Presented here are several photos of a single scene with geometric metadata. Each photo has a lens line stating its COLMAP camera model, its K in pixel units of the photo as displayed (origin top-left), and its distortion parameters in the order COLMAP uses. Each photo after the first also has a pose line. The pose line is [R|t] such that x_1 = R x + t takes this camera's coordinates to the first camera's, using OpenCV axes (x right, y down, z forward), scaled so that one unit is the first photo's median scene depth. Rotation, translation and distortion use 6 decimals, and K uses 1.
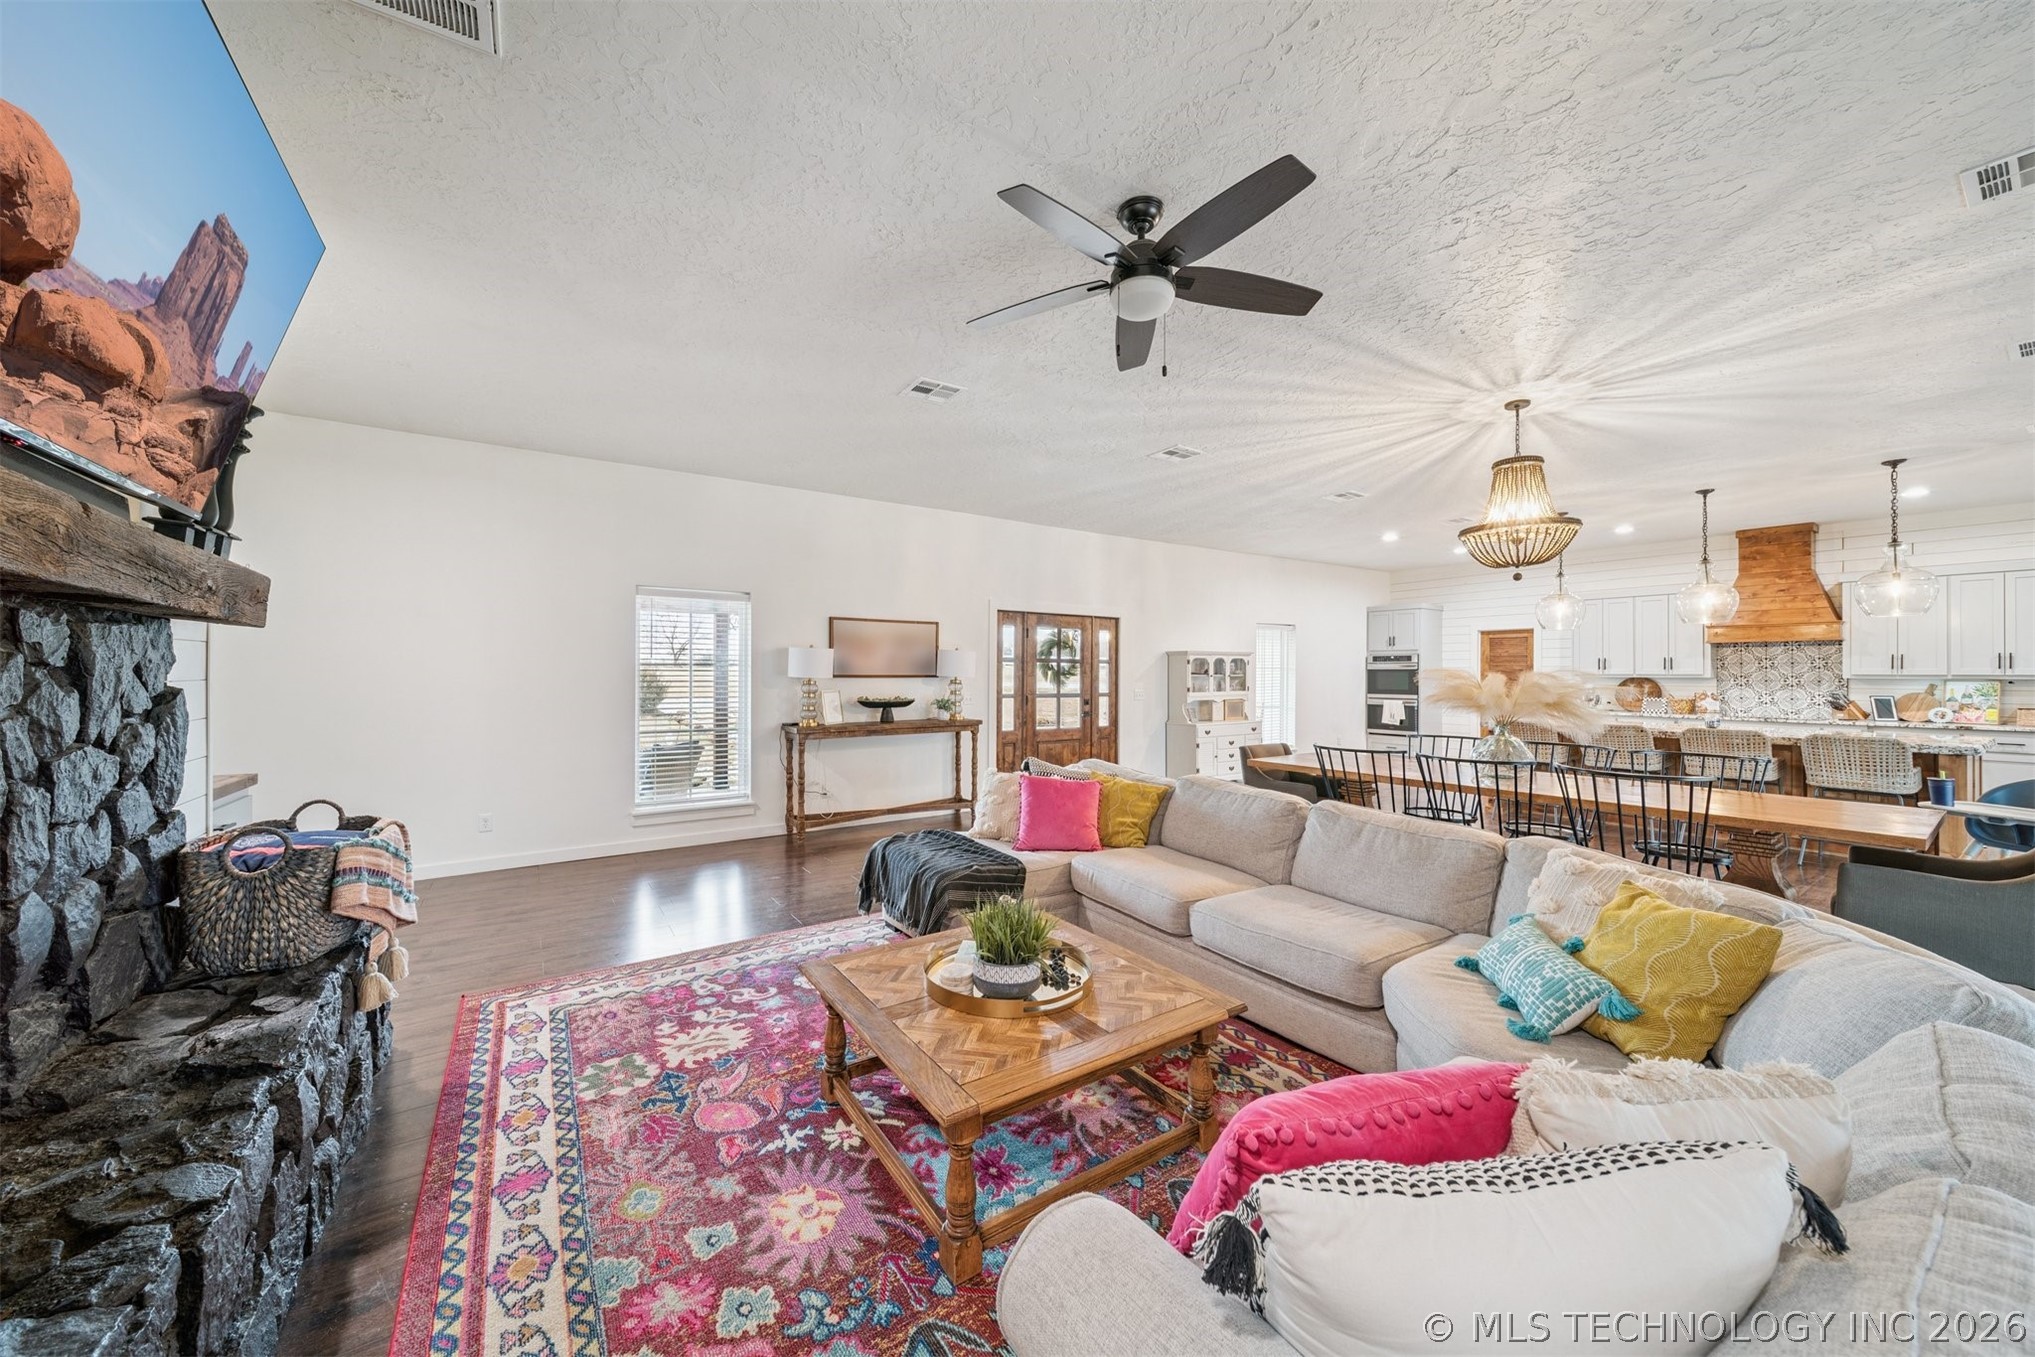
lens RADIAL K [[712.0, 0, 1000.9], [0, 712.0, 669.5], [0, 0, 1]] dist [0.004775, -0.002861]
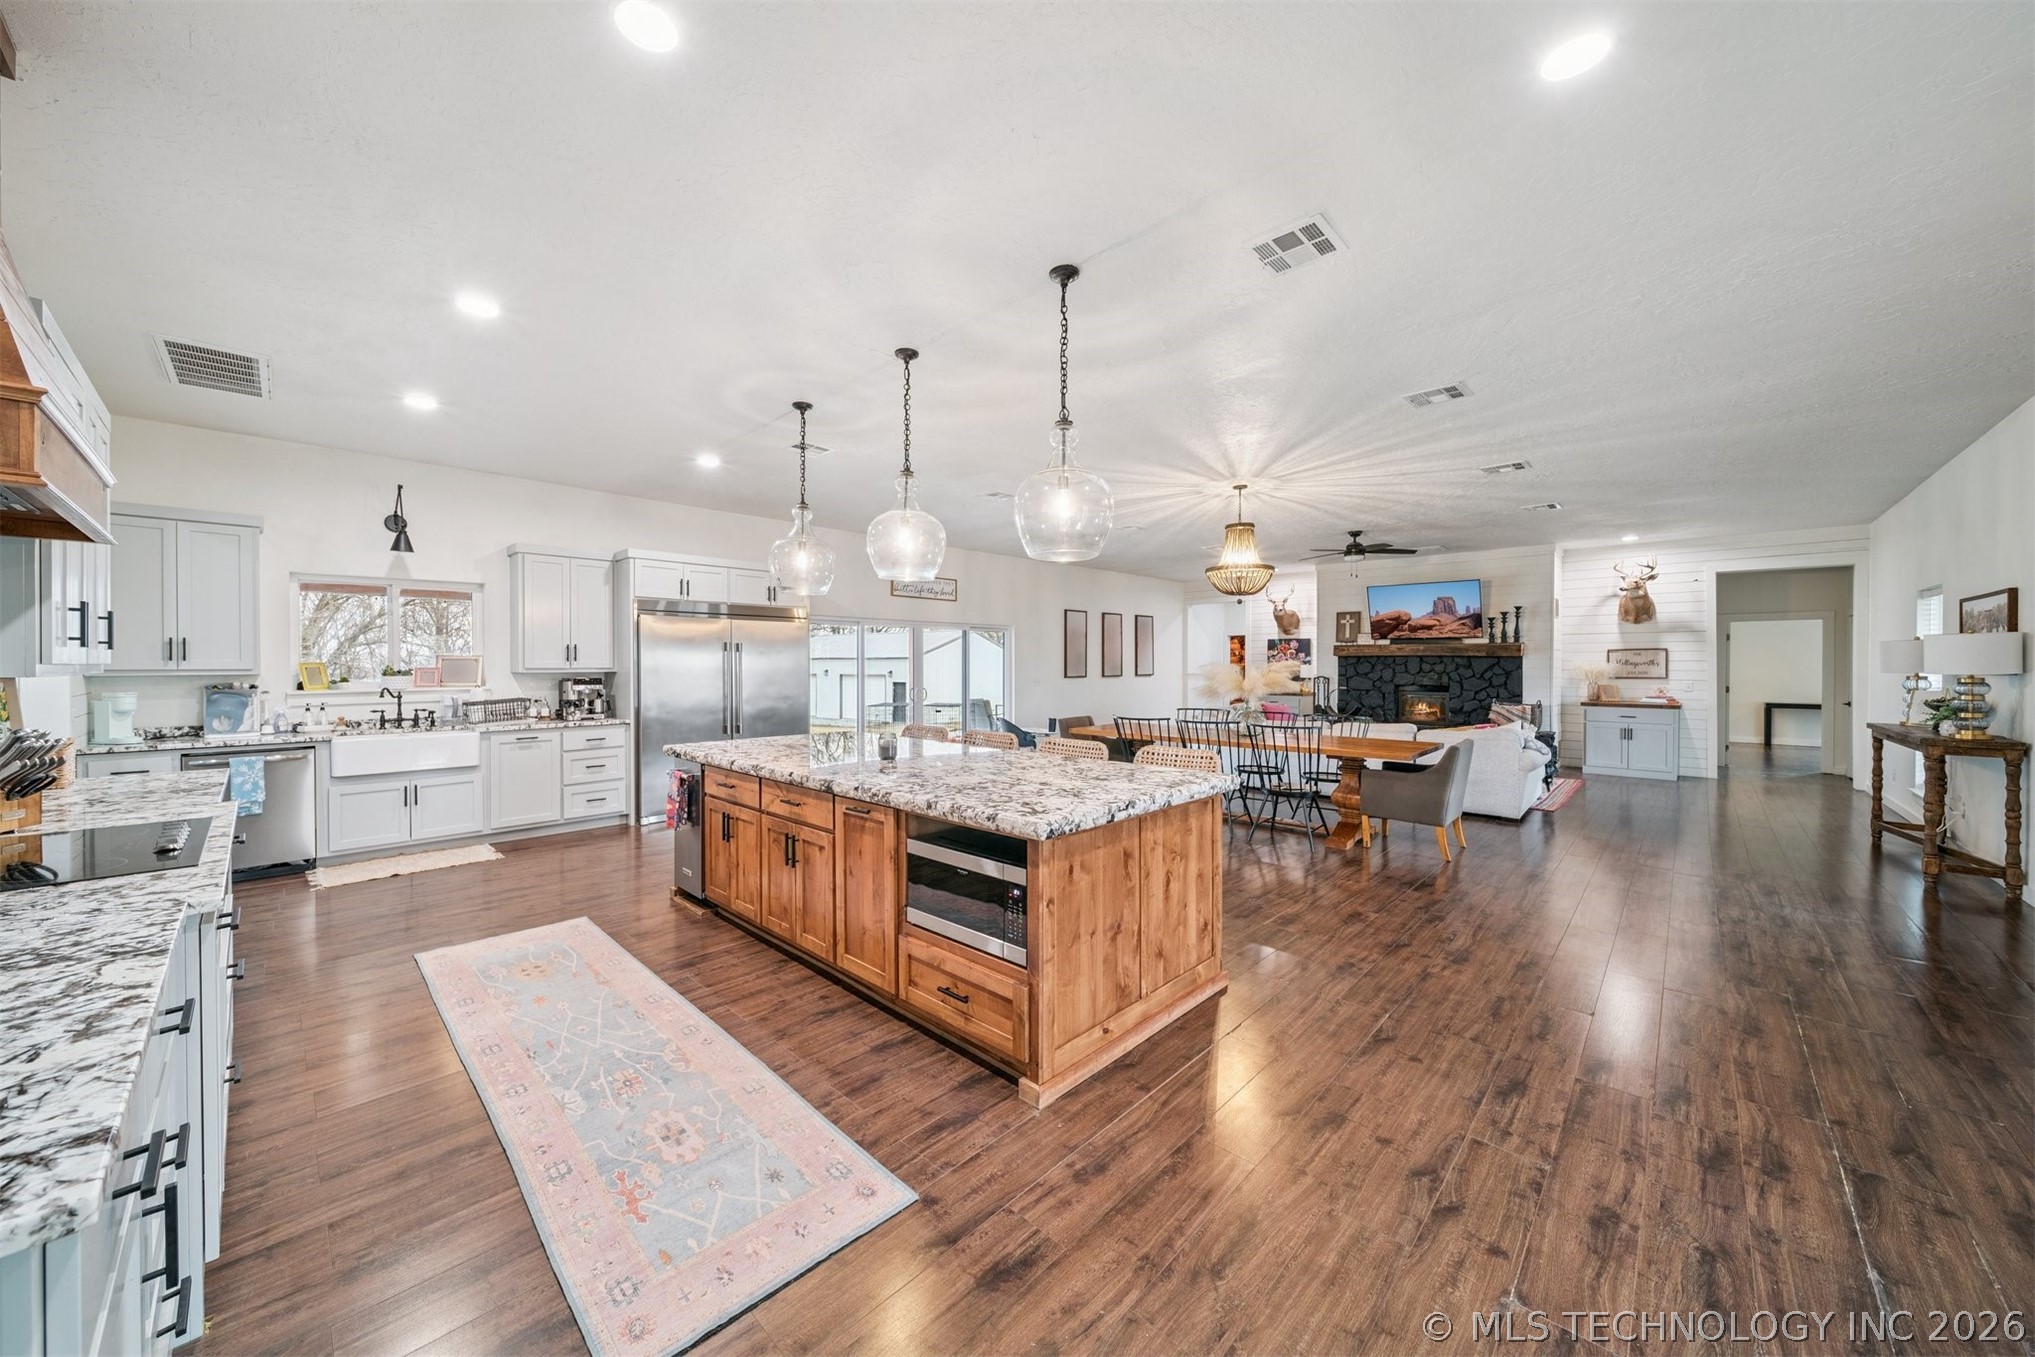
lens RADIAL K [[712.0, 0, 1000.9], [0, 712.0, 669.5], [0, 0, 1]] dist [0.004775, -0.002861]
pose [[-0.976069, -0.002111, -0.217453, 0.866981], [-0.002551, 0.999995, 0.001743, 0.007561], [0.217448, 0.002257, -0.976069, 1.327729]]
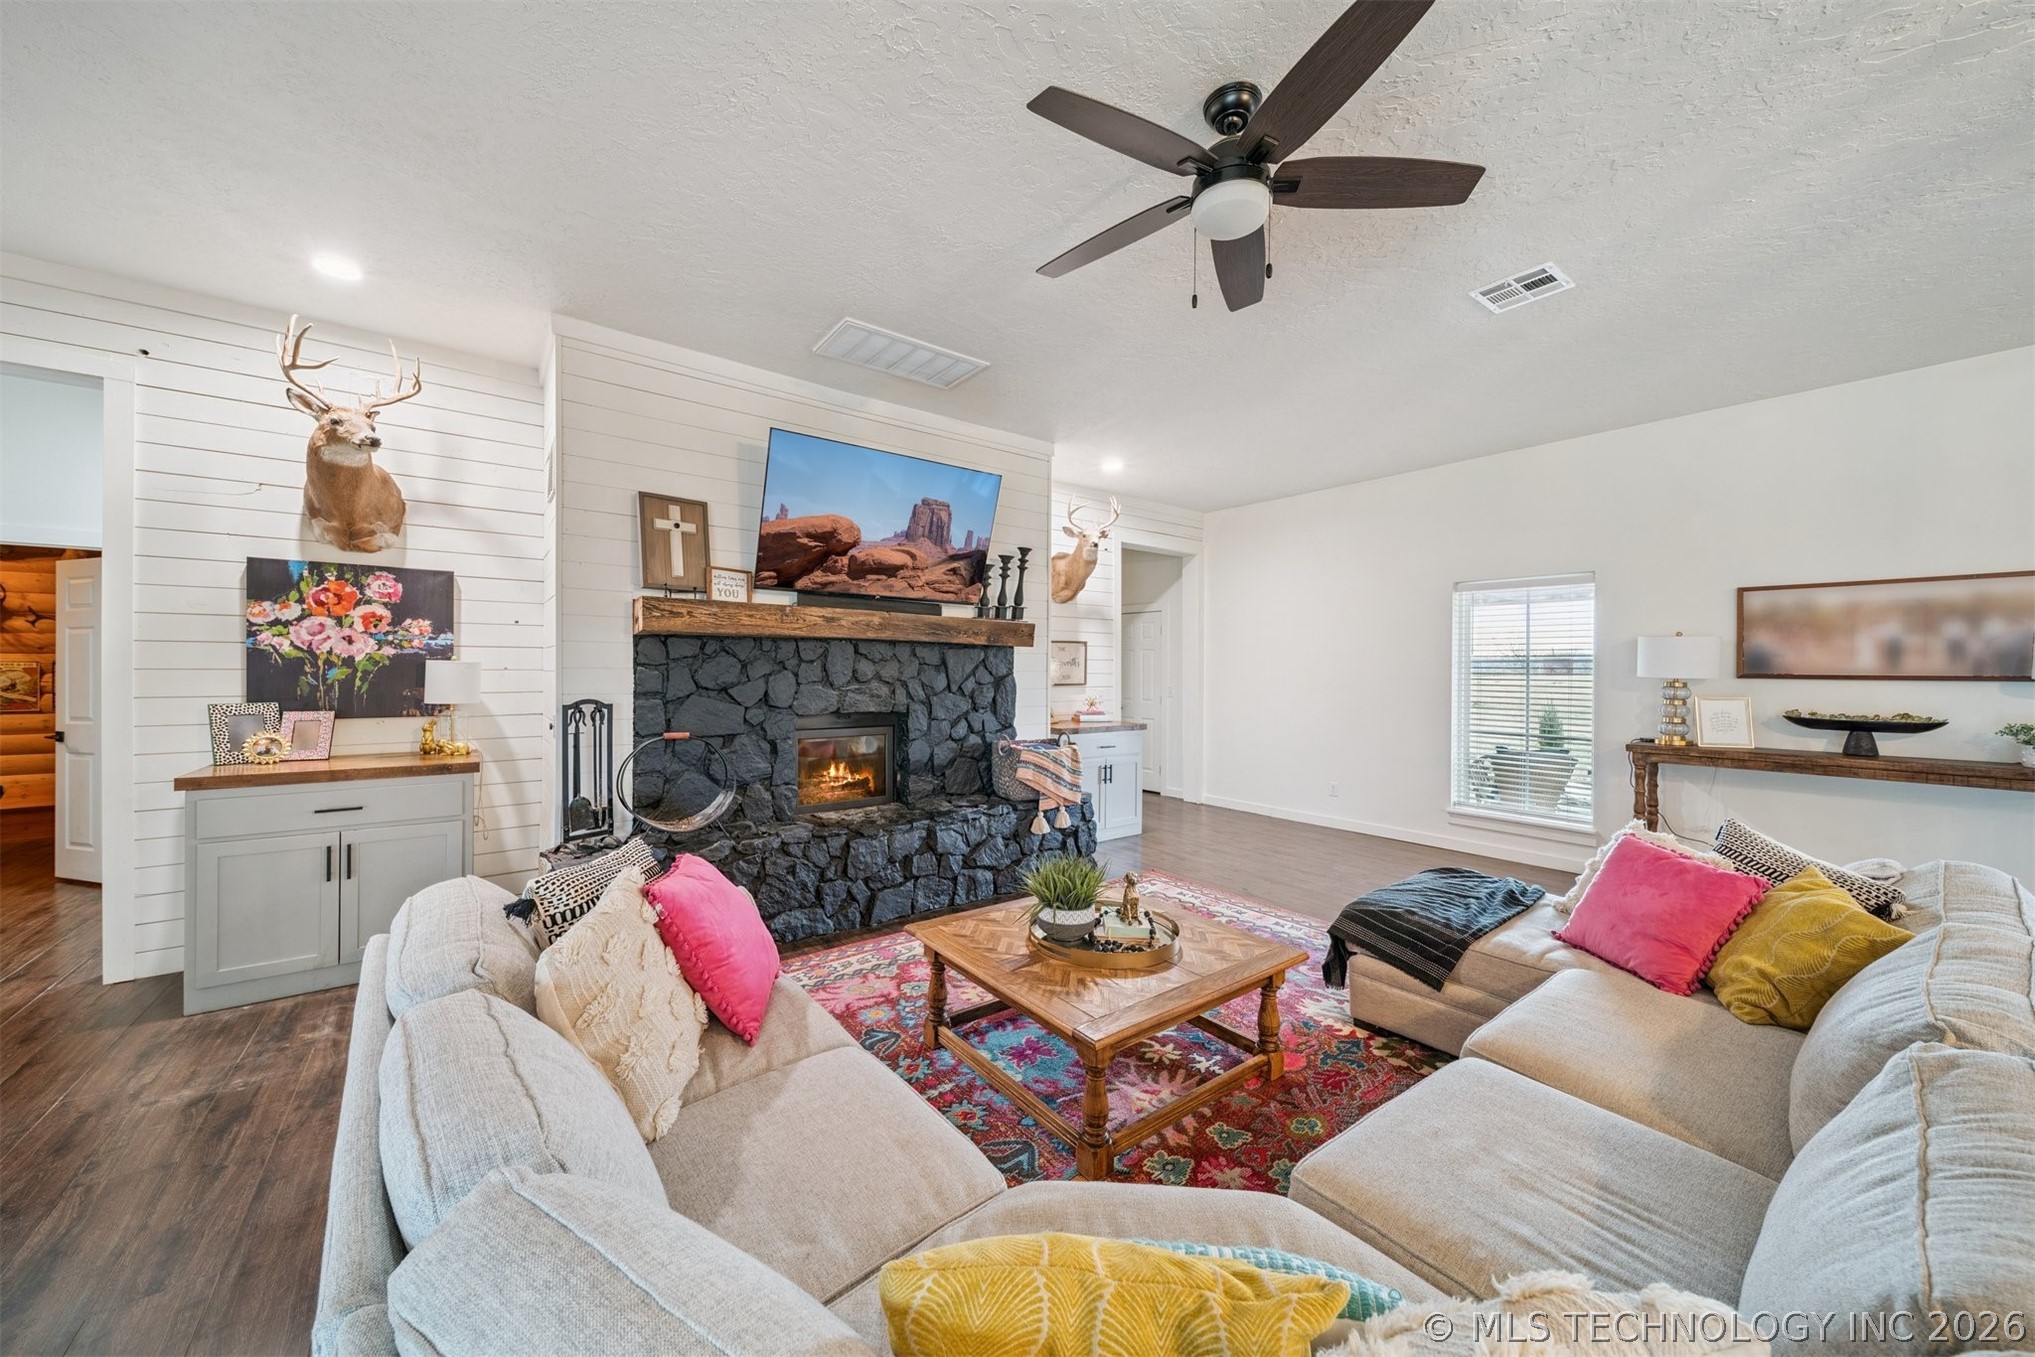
lens RADIAL K [[712.0, 0, 1000.9], [0, 712.0, 669.5], [0, 0, 1]] dist [0.004775, -0.002861]
pose [[0.063314, -0.000121, -0.997994, 0.329674], [-0.002078, 0.999998, -0.000253, 0.004128], [0.997991, 0.002090, 0.063314, 0.227112]]
